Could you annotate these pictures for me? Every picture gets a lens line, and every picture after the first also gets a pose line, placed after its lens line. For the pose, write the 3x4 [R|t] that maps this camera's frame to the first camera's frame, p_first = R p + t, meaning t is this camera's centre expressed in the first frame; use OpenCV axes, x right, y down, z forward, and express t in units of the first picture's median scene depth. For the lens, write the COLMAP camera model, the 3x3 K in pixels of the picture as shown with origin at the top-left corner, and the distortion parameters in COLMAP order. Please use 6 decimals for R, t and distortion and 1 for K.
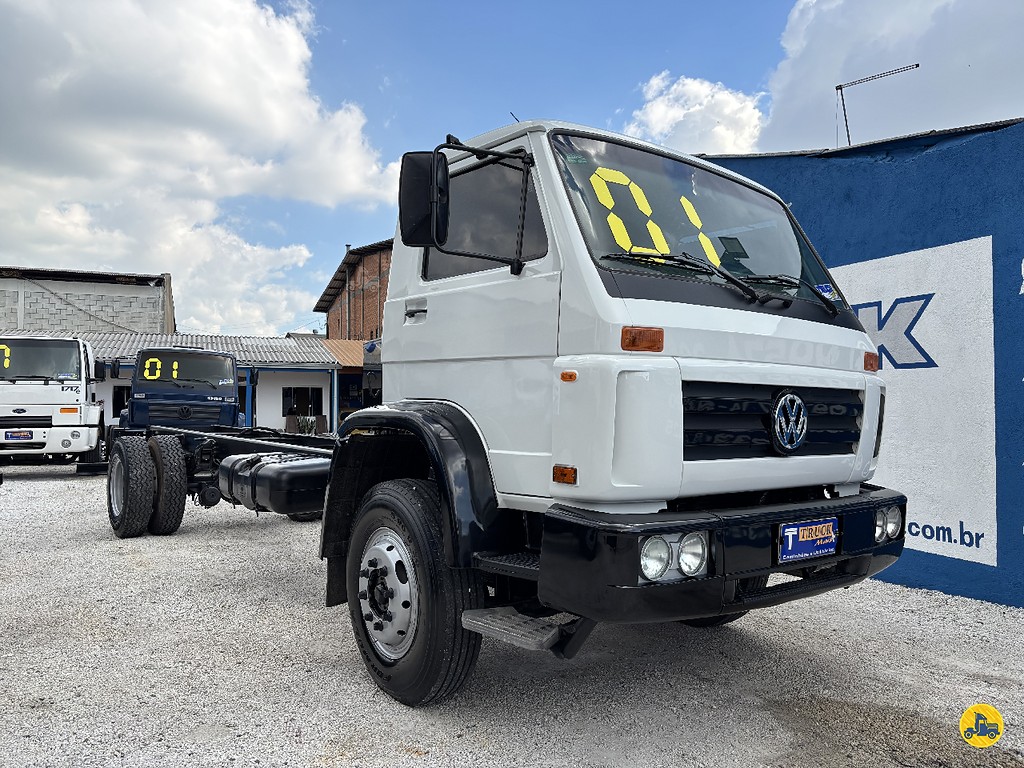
lens RADIAL K [[774.6, 0, 510.1], [0, 774.6, 386.8], [0, 0, 1]] dist [0.052724, -0.057396]
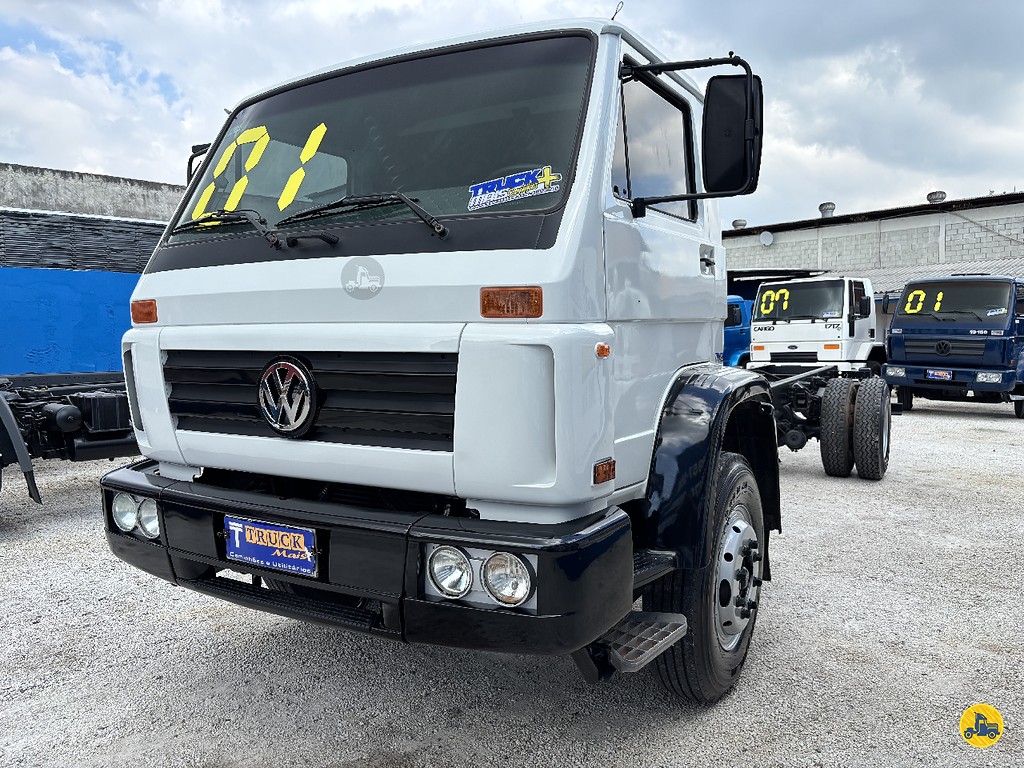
lens RADIAL K [[774.6, 0, 519.7], [0, 774.6, 390.3], [0, 0, 1]] dist [0.052724, -0.057396]
pose [[0.364800, 0.051464, -0.929663, 0.707771], [0.039067, 0.996746, 0.070508, -0.005011], [0.930266, -0.062040, 0.361602, 0.561514]]
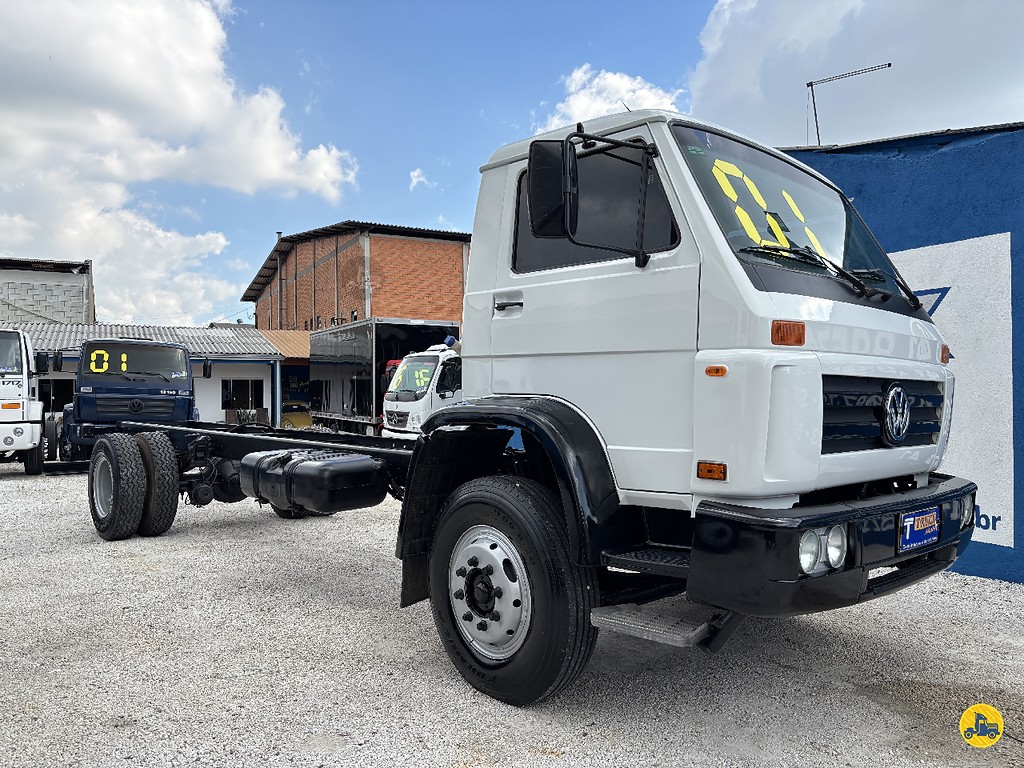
lens RADIAL K [[774.6, 0, 505.0], [0, 774.6, 381.0], [0, 0, 1]] dist [0.052724, -0.057396]
pose [[0.995816, -0.006098, 0.091176, -0.146145], [0.005645, 0.999970, 0.005231, -0.003323], [-0.091205, -0.004695, 0.995821, 0.017525]]
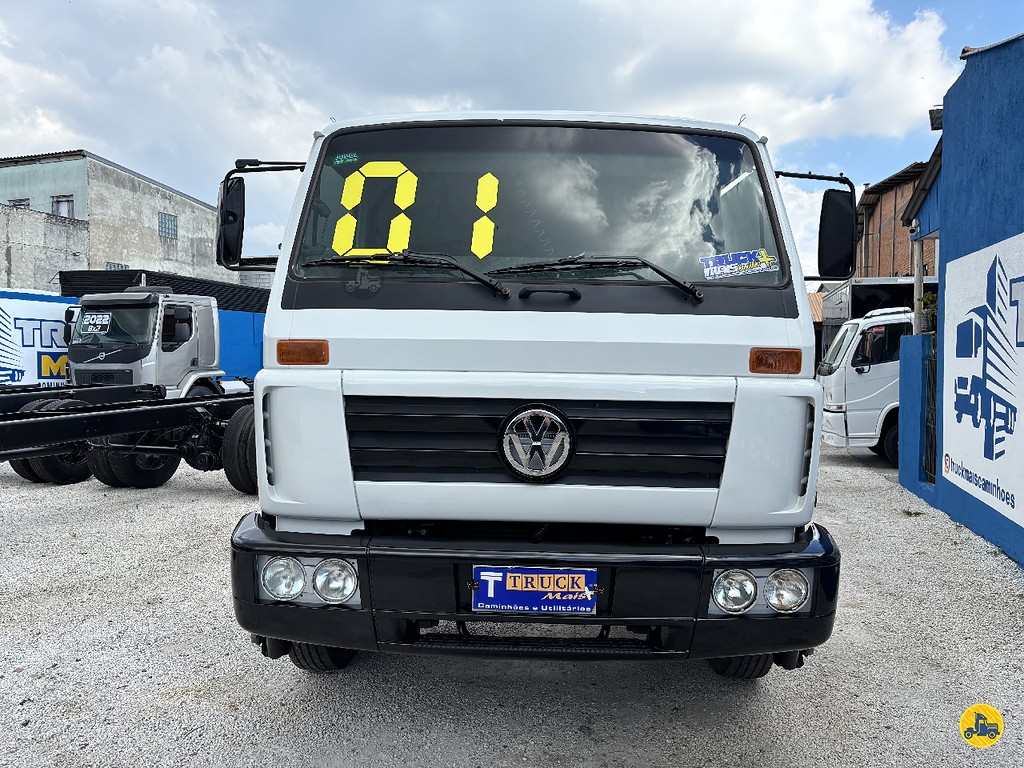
lens RADIAL K [[774.6, 0, 508.9], [0, 774.6, 378.6], [0, 0, 1]] dist [0.052724, -0.057396]
pose [[0.767783, 0.020388, -0.640385, 0.513717], [0.013239, 0.998775, 0.047671, -0.037577], [0.640573, -0.045079, 0.766573, 0.216319]]
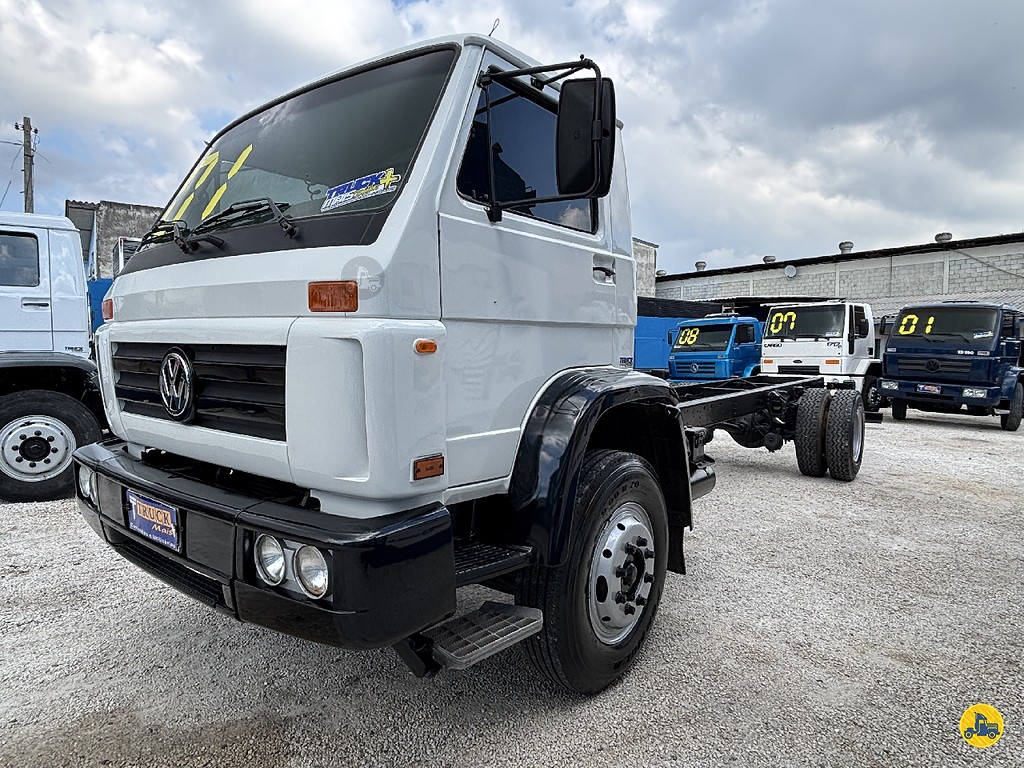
lens RADIAL K [[613.4, 0, 509.5], [0, 613.4, 376.7], [0, 0, 1]] dist [-0.008534, -0.001683]
pose [[0.233928, 0.038112, -0.971507, 0.665206], [0.016946, 0.998920, 0.043268, 0.007460], [0.972106, -0.026585, 0.233029, 0.721922]]
